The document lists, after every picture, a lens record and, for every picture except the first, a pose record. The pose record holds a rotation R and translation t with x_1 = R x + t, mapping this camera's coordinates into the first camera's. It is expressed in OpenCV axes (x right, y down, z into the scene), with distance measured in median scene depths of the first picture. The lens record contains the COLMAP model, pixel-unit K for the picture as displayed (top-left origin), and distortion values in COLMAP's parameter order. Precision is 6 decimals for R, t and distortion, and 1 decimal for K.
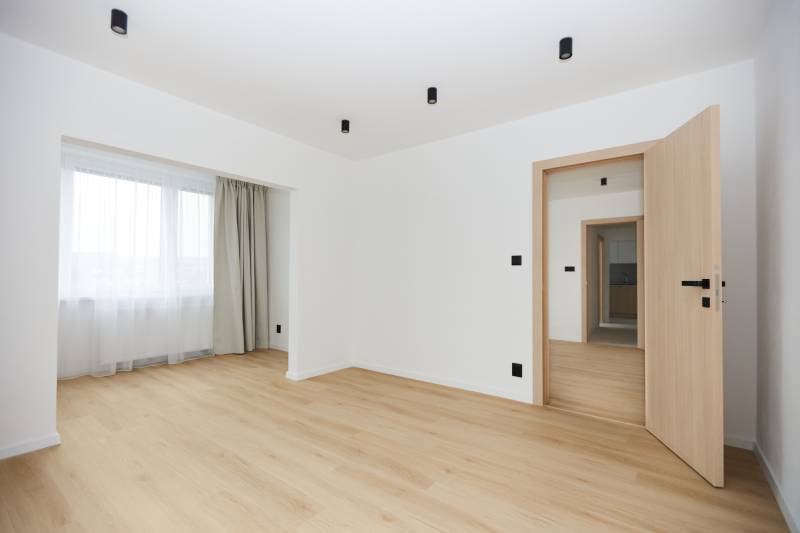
lens RADIAL K [[365.3, 0, 400.0], [0, 365.3, 266.5], [0, 0, 1]] dist [-0.000018, -0.000012]
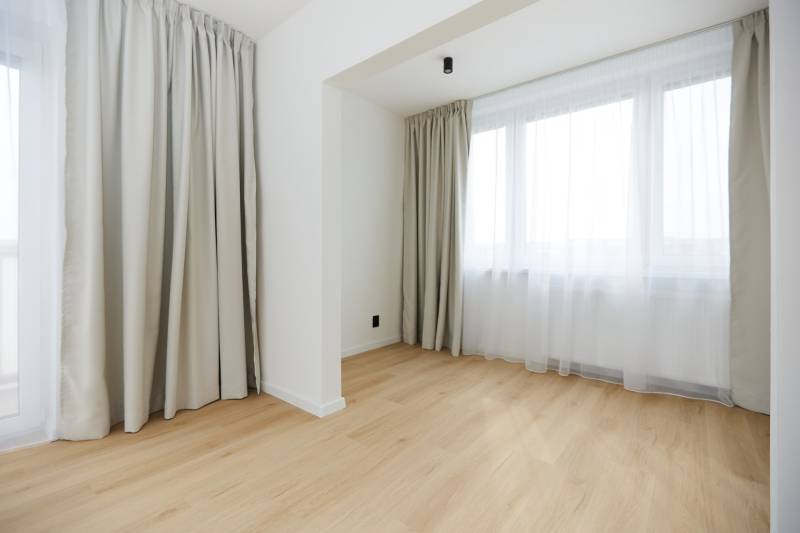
lens RADIAL K [[352.1, 0, 401.0], [0, 352.1, 260.7], [0, 0, 1]] dist [0.000492, 0.000073]
pose [[-0.063944, 0.000616, -0.997953, -0.033921], [0.022829, 0.999739, -0.000845, 0.054693], [0.997692, -0.022836, -0.063942, 0.719483]]
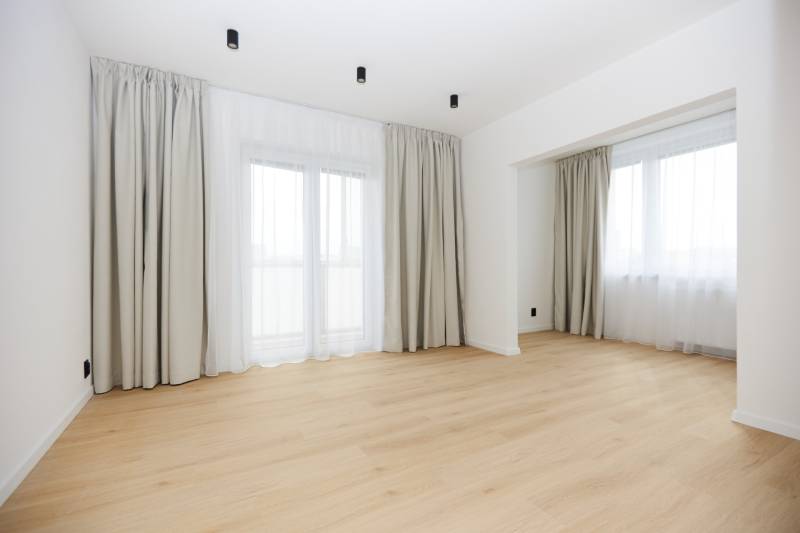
lens RADIAL K [[375.9, 0, 397.7], [0, 375.9, 271.9], [0, 0, 1]] dist [0.000448, -0.000017]
pose [[-0.425637, -0.001685, -0.904892, 0.452302], [0.022674, 0.999664, -0.012526, 0.068690], [0.904610, -0.025849, -0.425456, 0.728188]]
